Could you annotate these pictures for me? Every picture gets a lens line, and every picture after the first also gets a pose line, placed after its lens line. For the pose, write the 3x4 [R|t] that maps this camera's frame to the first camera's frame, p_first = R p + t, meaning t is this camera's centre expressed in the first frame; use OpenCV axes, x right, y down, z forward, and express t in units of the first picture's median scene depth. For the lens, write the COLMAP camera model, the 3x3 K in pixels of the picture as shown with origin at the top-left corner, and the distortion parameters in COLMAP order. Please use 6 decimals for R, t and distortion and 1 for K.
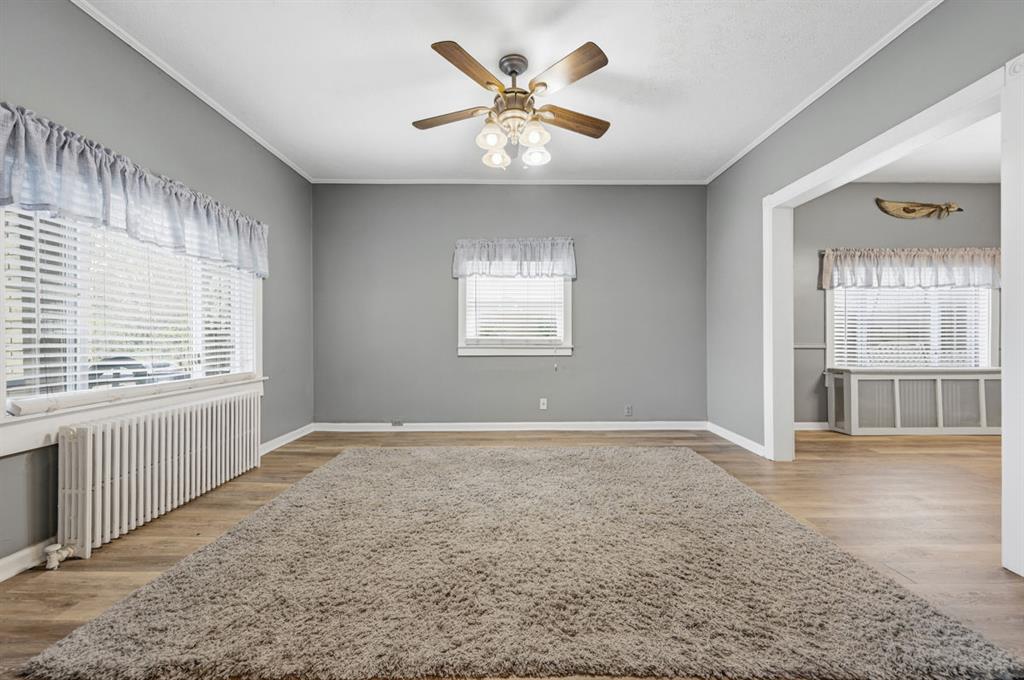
lens RADIAL K [[406.2, 0, 510.5], [0, 406.2, 340.5], [0, 0, 1]] dist [-0.000742, 0.000030]
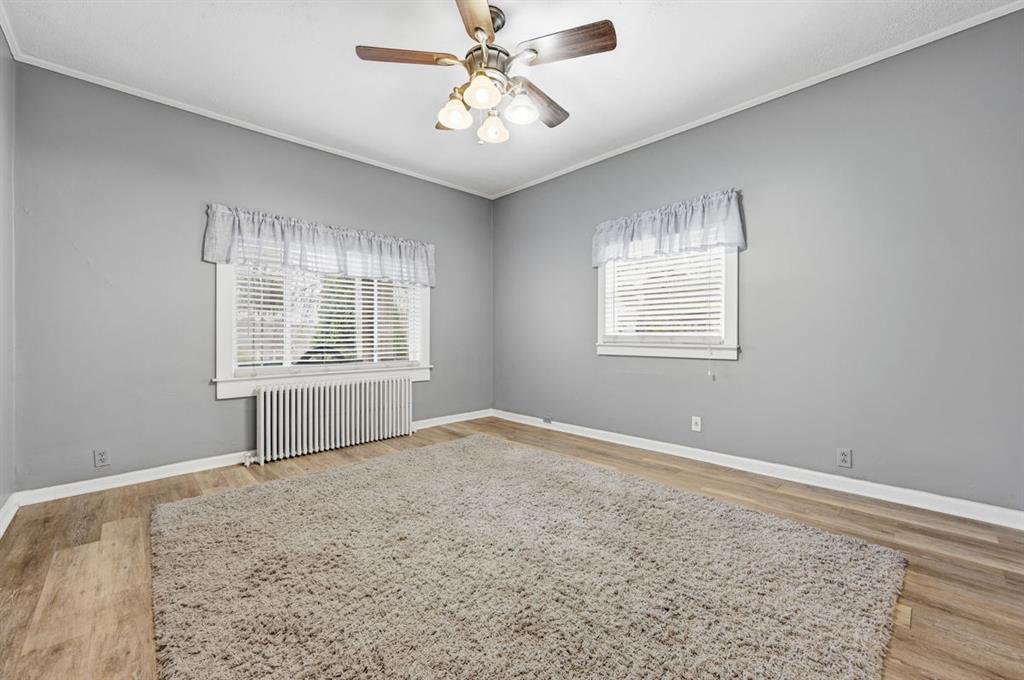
lens RADIAL K [[406.2, 0, 513.9], [0, 406.2, 335.1], [0, 0, 1]] dist [-0.000742, 0.000030]
pose [[0.696045, 0.000968, -0.717998, 0.386536], [-0.004231, 0.999987, -0.002754, -0.001419], [0.717986, 0.004955, 0.696040, 0.253418]]
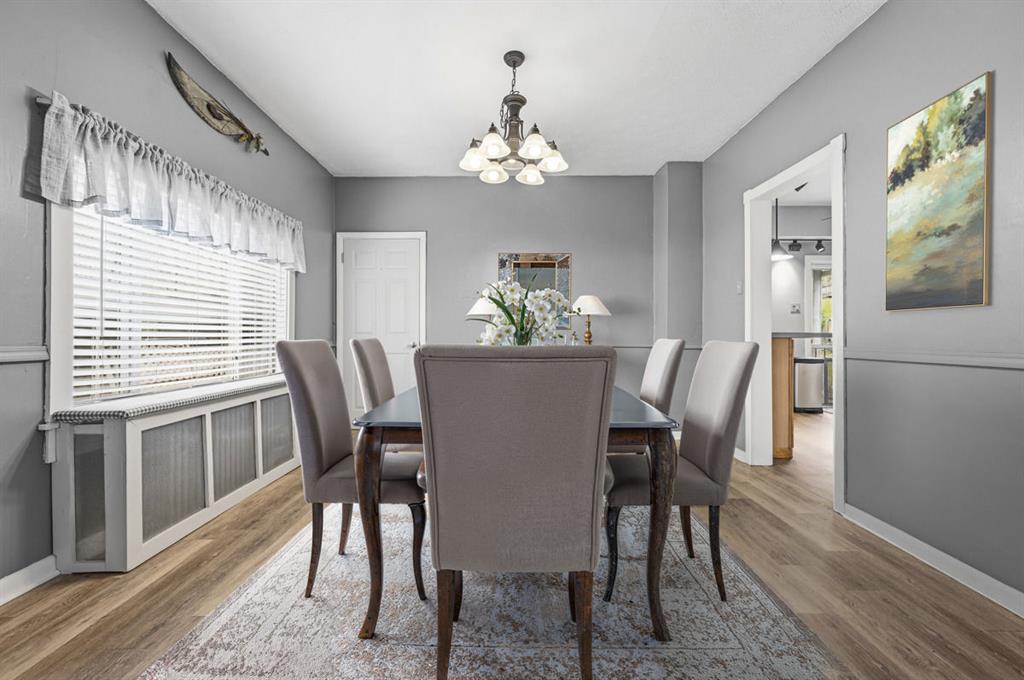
lens RADIAL K [[406.2, 0, 516.3], [0, 406.2, 334.9], [0, 0, 1]] dist [-0.000742, 0.000030]
pose [[-0.010091, 0.002444, 0.999946, 0.411900], [-0.003464, 0.999991, -0.002479, -0.004733], [-0.999943, -0.003489, -0.010083, 0.592120]]
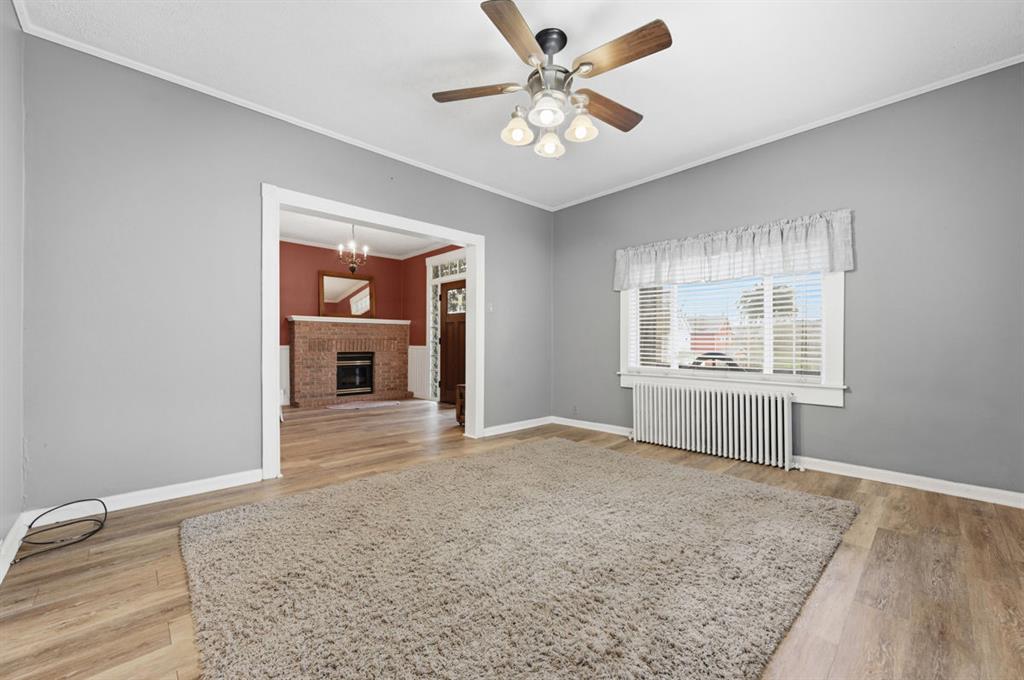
lens RADIAL K [[406.2, 0, 512.7], [0, 406.2, 339.9], [0, 0, 1]] dist [-0.000742, 0.000030]
pose [[-0.726453, 0.000356, -0.687216, 0.402525], [0.000488, 1.000000, 0.000001, -0.006292], [0.687216, -0.000335, -0.726453, 0.932156]]
